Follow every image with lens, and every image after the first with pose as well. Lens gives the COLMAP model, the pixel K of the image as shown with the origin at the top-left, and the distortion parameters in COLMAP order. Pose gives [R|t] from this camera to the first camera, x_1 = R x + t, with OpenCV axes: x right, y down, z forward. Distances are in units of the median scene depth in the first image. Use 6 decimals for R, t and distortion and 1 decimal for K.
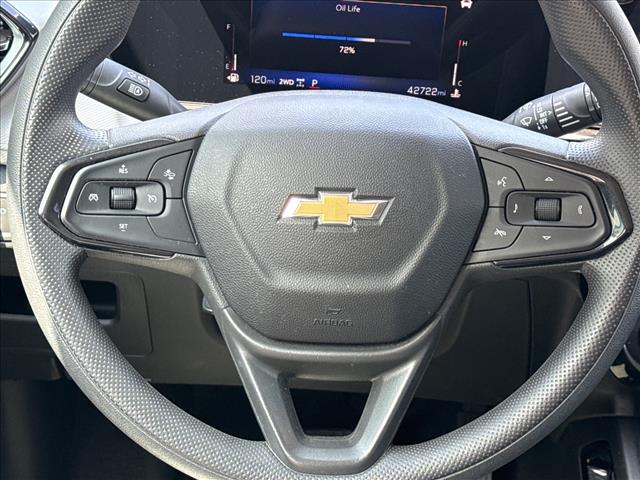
lens RADIAL K [[1346.1, 0, 317.2], [0, 1346.1, 238.5], [0, 0, 1]] dist [0.051807, 0.000000]
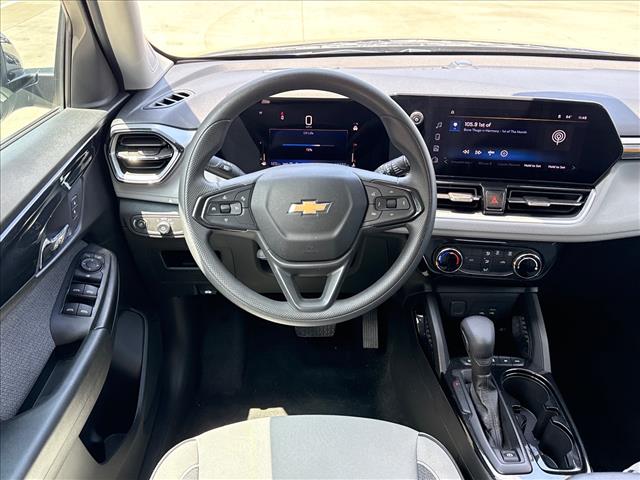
lens RADIAL K [[582.8, 0, 325.4], [0, 582.8, 243.3], [0, 0, 1]] dist [0.021146, 0.000000]
pose [[0.997161, -0.059512, 0.046139, -0.010730], [0.059419, 0.998227, 0.003390, 0.042091], [-0.046259, -0.000639, 0.998929, -0.104322]]
